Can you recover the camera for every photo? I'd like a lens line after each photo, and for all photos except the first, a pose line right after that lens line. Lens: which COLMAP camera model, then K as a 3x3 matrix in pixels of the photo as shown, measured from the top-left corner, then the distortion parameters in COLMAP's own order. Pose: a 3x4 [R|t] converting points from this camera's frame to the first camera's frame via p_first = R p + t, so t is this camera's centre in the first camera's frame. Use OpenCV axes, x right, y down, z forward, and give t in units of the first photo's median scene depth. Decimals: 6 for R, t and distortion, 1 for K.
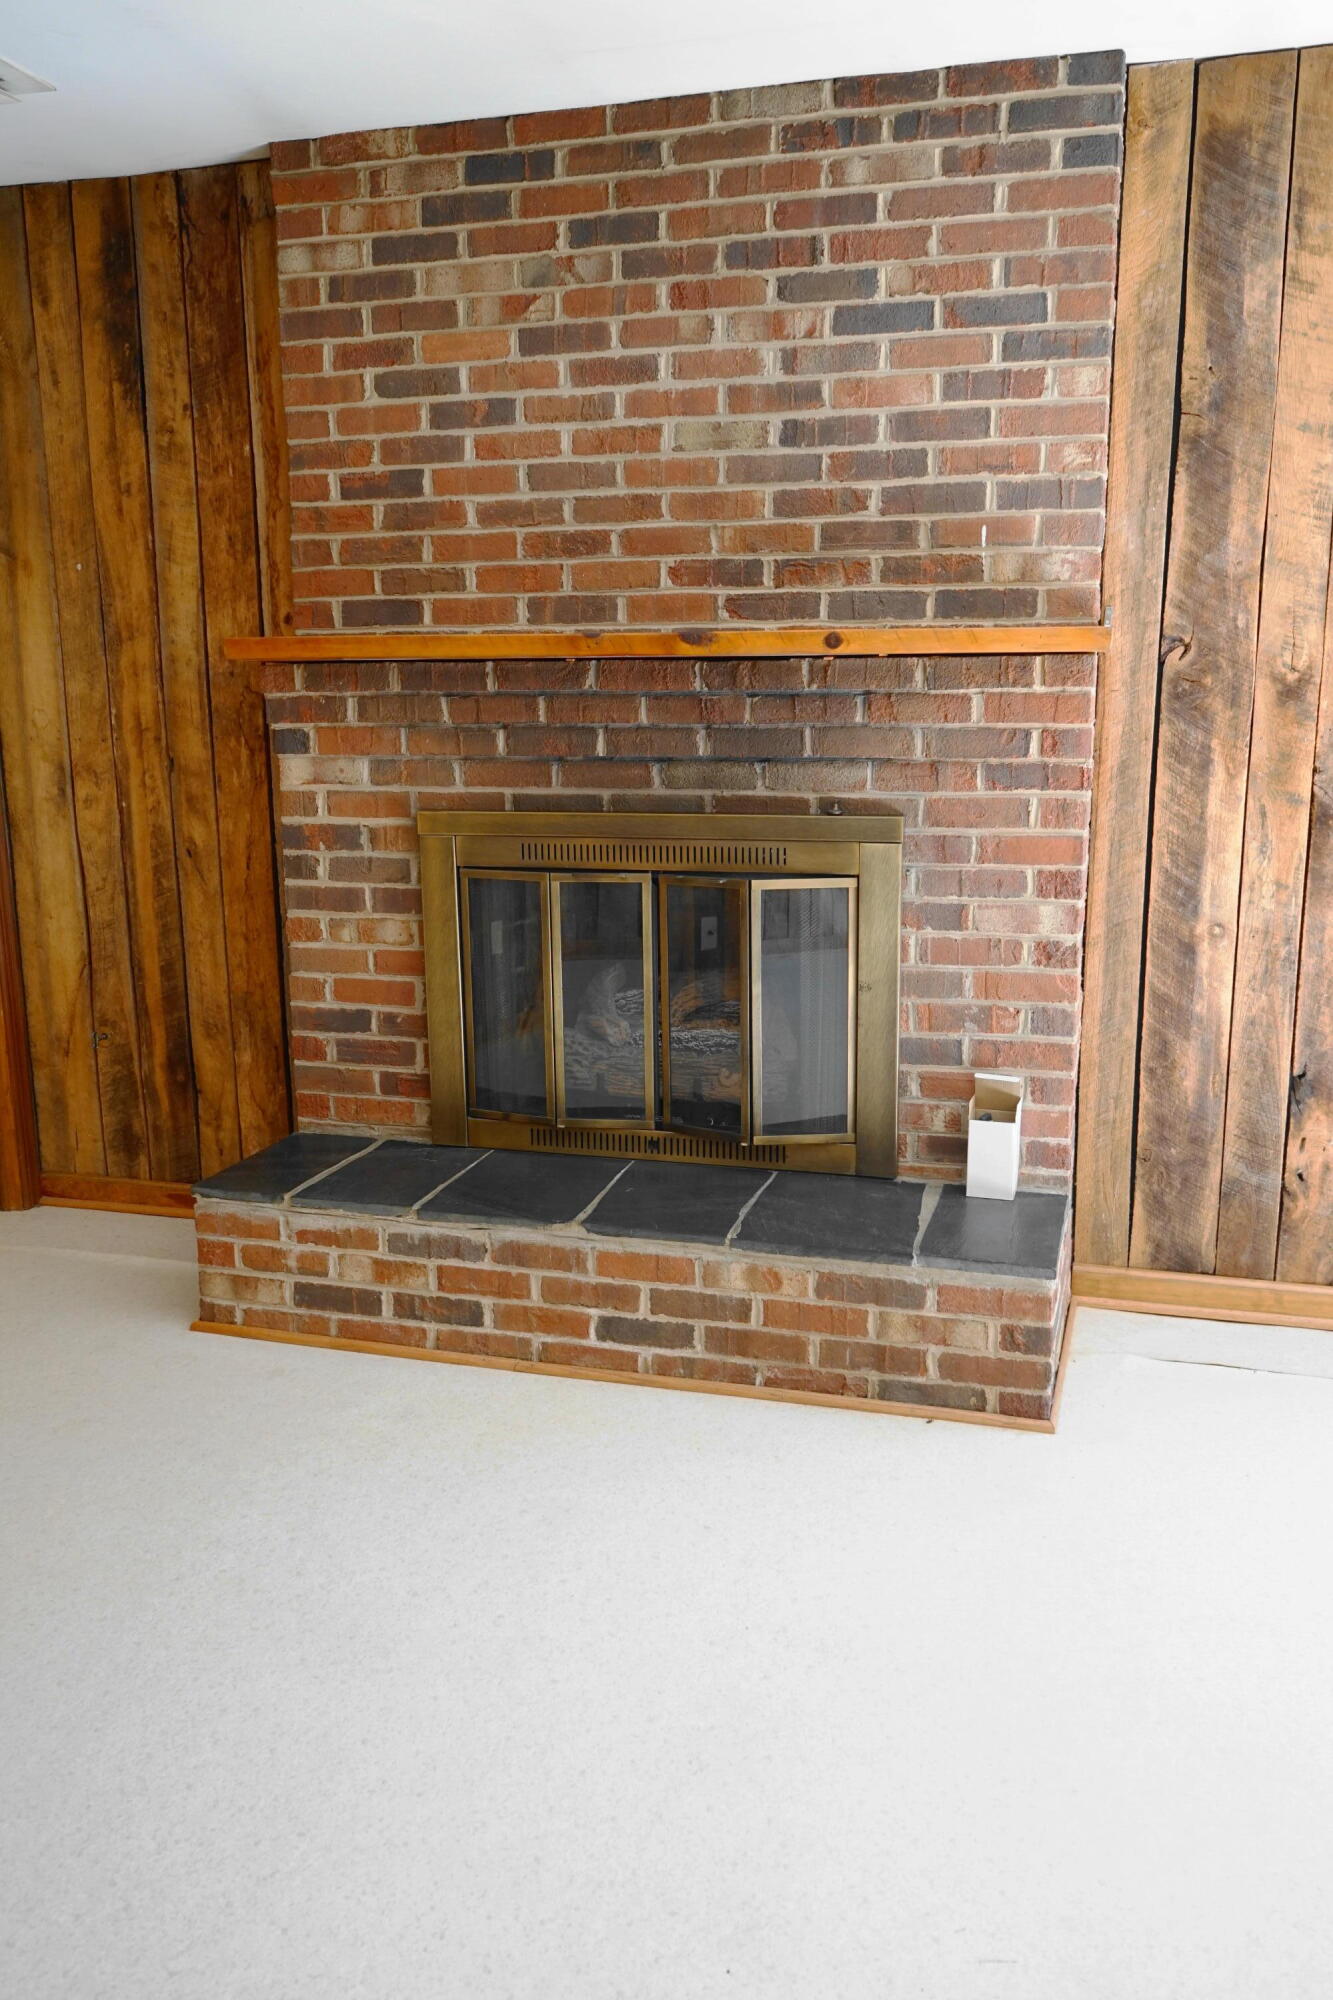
lens RADIAL K [[1594.1, 0, 667.2], [0, 1594.1, 1004.0], [0, 0, 1]] dist [-0.014174, 0.011061]
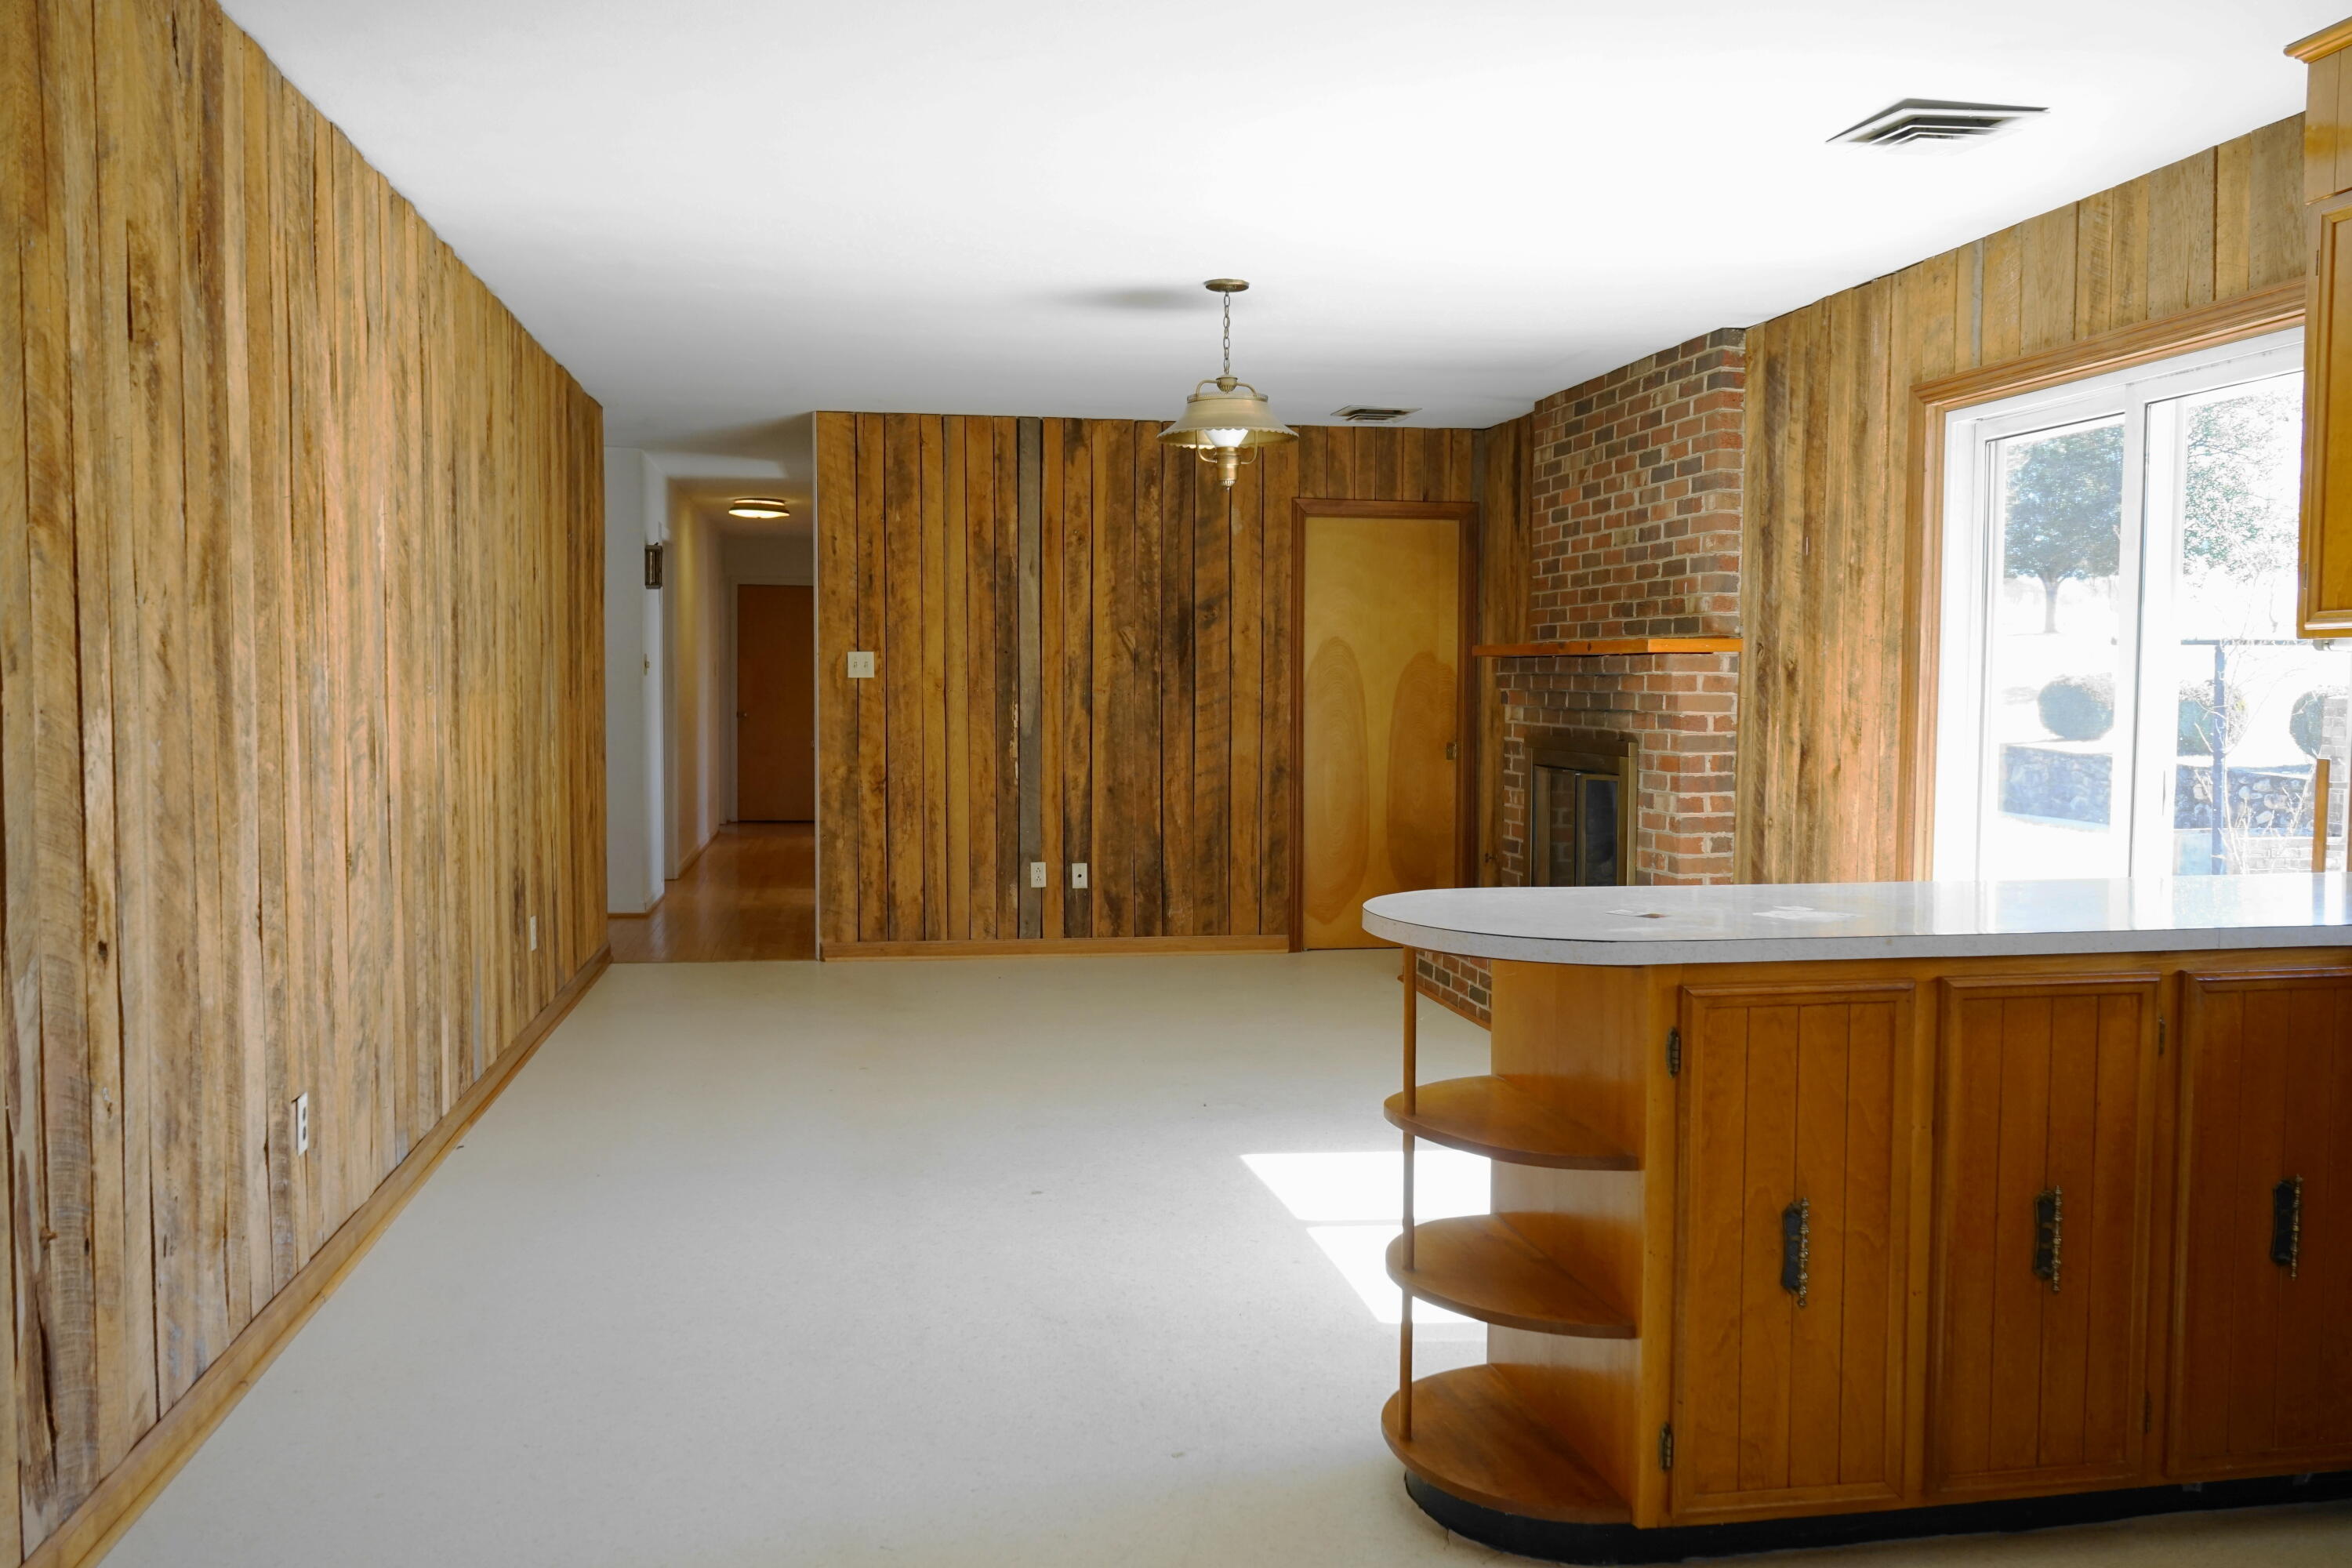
lens RADIAL K [[1874.6, 0, 1186.8], [0, 1874.6, 781.7], [0, 0, 1]] dist [-0.014174, 0.011061]
pose [[0.441856, 0.059715, -0.895096, 1.796188], [-0.189242, 0.981533, -0.027936, 0.078552], [0.876898, 0.181733, 0.444997, -0.364985]]
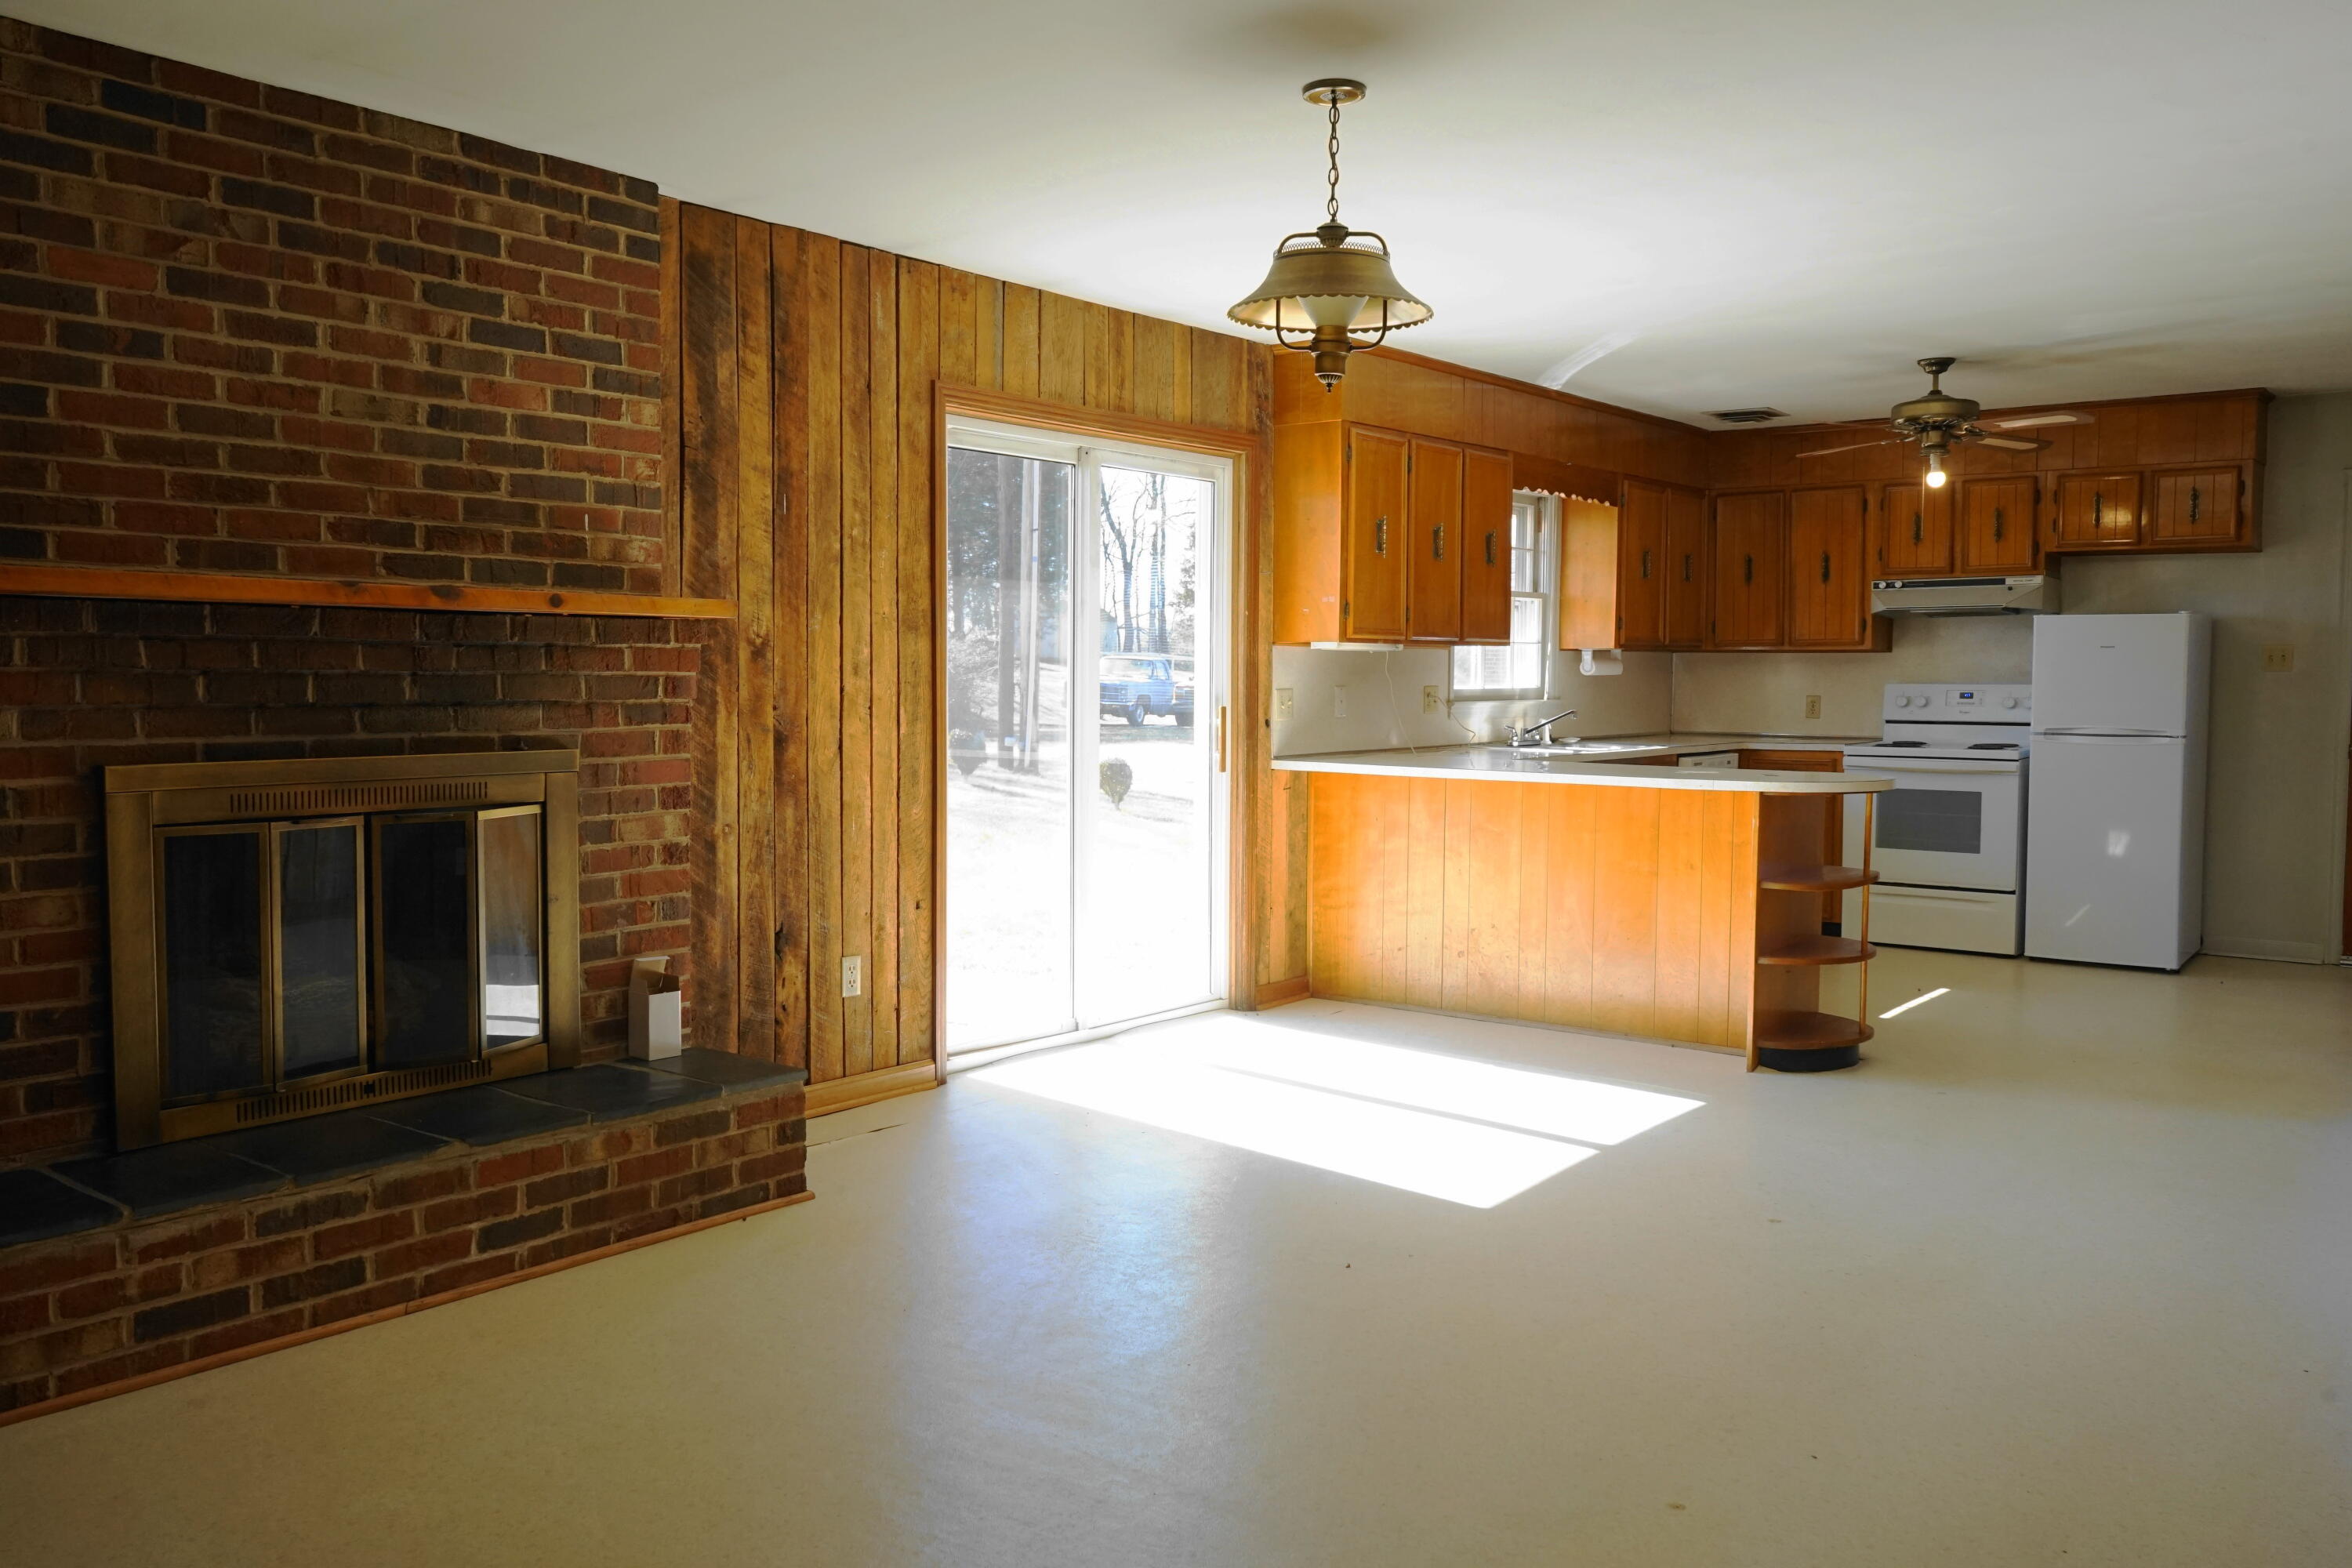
lens RADIAL K [[1874.6, 0, 1186.8], [0, 1874.6, 781.7], [0, 0, 1]] dist [-0.014174, 0.011061]
pose [[0.366445, -0.042891, 0.929450, -0.967105], [0.177322, 0.983848, -0.024510, 0.020455], [-0.913386, 0.173794, 0.368132, 0.077356]]
